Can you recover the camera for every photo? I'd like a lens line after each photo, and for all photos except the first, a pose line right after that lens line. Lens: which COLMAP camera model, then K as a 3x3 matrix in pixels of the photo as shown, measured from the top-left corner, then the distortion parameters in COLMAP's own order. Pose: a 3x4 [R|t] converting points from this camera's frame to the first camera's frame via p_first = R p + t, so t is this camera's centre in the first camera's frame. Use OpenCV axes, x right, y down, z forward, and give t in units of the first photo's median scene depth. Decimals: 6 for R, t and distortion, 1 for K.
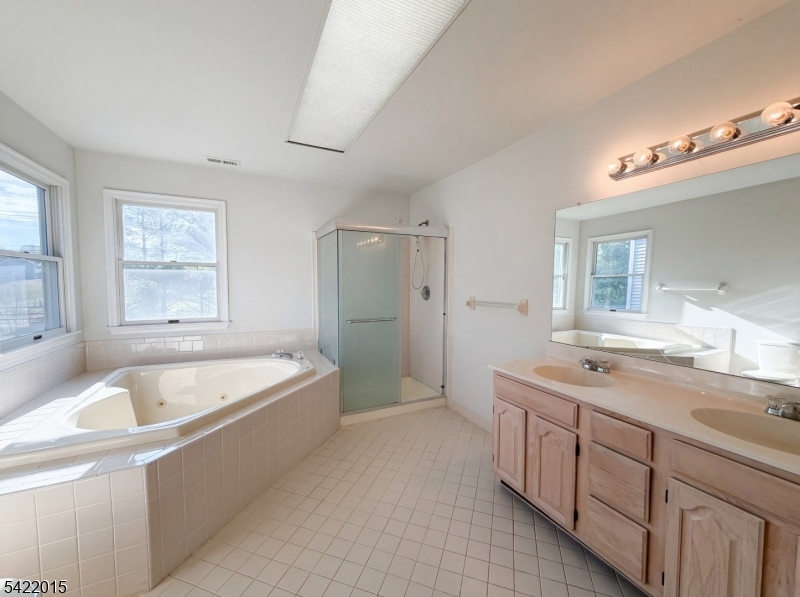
lens RADIAL K [[320.4, 0, 397.0], [0, 320.4, 299.7], [0, 0, 1]] dist [0.011606, 0.000020]
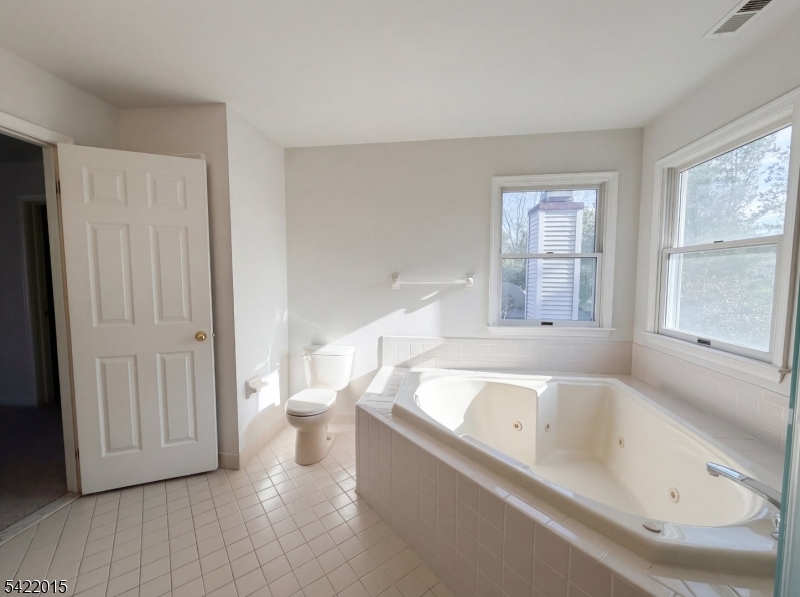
lens RADIAL K [[320.4, 0, 397.0], [0, 320.4, 299.7], [0, 0, 1]] dist [0.011606, 0.000020]
pose [[-0.559122, 0.048116, -0.827688, 0.148504], [-0.057663, 0.993640, 0.096716, -0.042022], [0.827077, 0.101803, -0.552792, 0.969794]]
